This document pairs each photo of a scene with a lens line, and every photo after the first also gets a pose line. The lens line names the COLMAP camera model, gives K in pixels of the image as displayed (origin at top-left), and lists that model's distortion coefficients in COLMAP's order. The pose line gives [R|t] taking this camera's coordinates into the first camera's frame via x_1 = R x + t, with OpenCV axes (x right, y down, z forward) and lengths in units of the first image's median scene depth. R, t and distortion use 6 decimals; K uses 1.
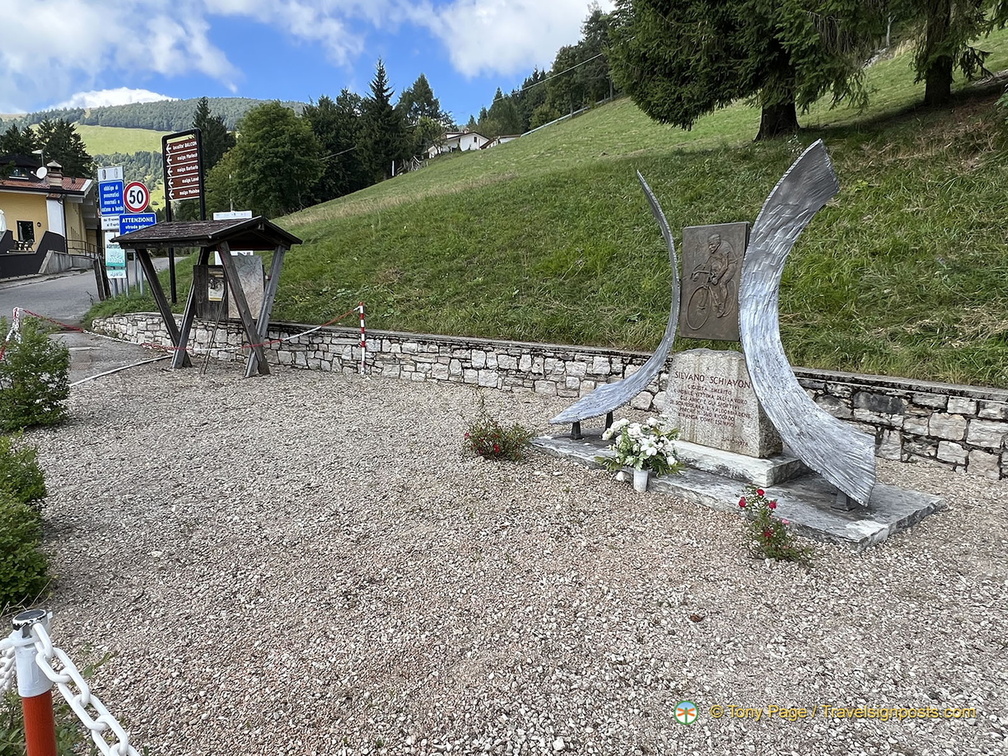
lens RADIAL K [[645.5, 0, 497.8], [0, 645.5, 371.2], [0, 0, 1]] dist [-0.004130, -0.000725]
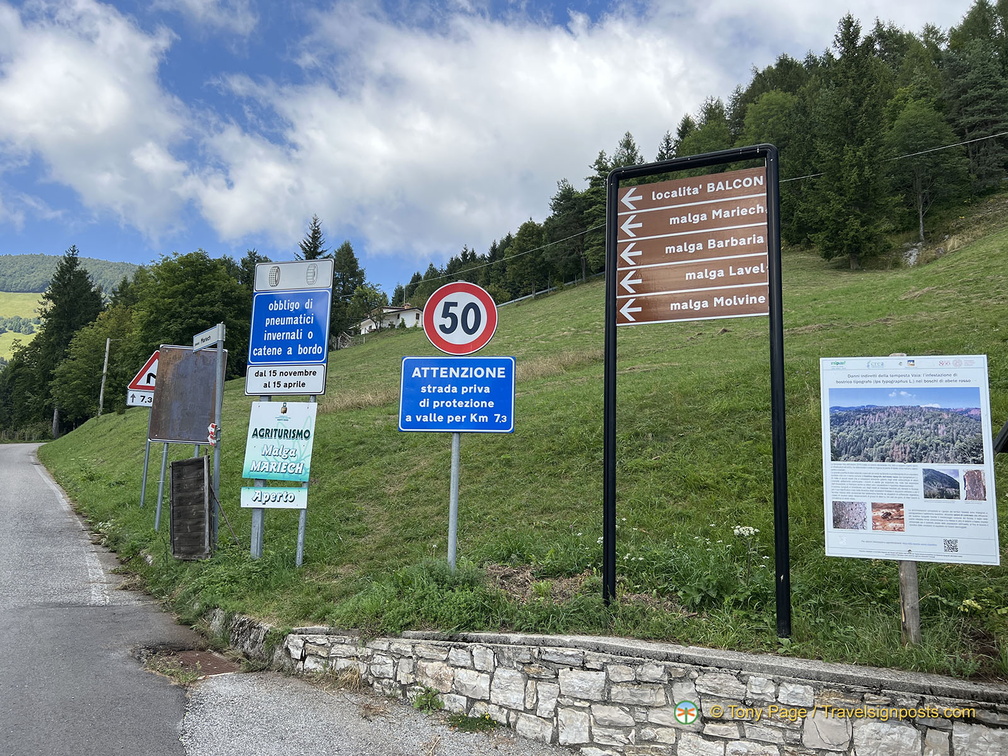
lens RADIAL K [[764.2, 0, 506.5], [0, 764.2, 380.2], [0, 0, 1]] dist [0.045323, -0.051193]
pose [[0.988012, 0.045929, 0.147389, -0.819291], [-0.004400, 0.962709, -0.270502, -0.141703], [-0.154316, 0.266611, 0.951370, 0.752949]]
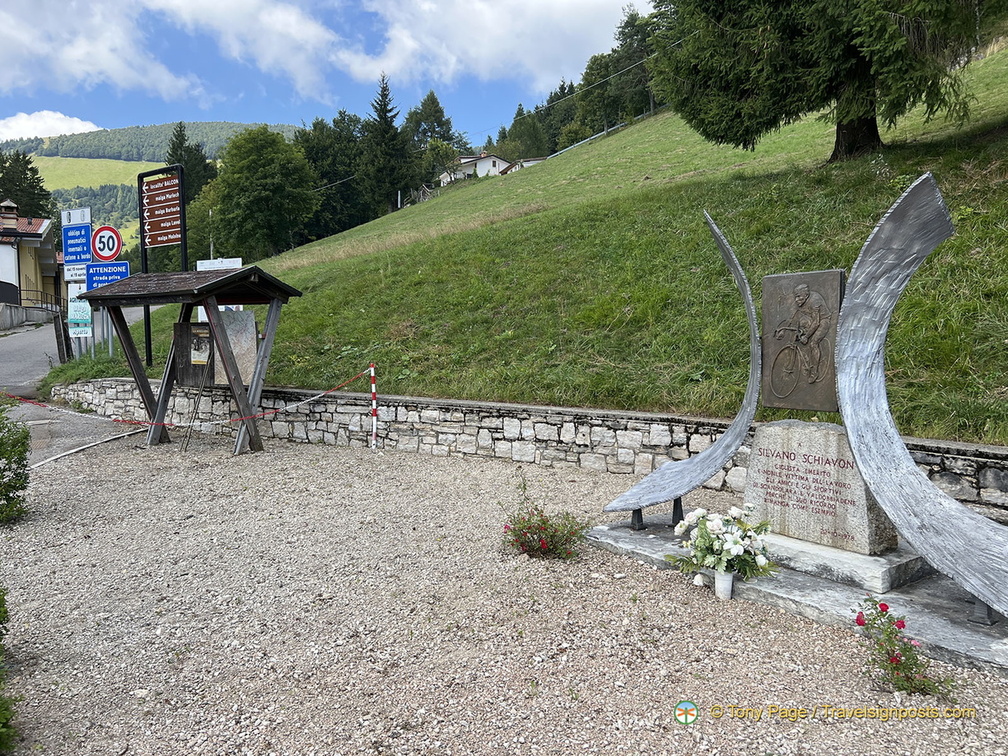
lens RADIAL K [[764.2, 0, 506.5], [0, 764.2, 380.2], [0, 0, 1]] dist [0.045323, -0.051193]
pose [[0.999591, -0.018008, -0.022233, -0.013030], [0.016440, 0.997494, -0.068812, -0.012913], [0.023416, 0.068418, 0.997382, 0.002773]]
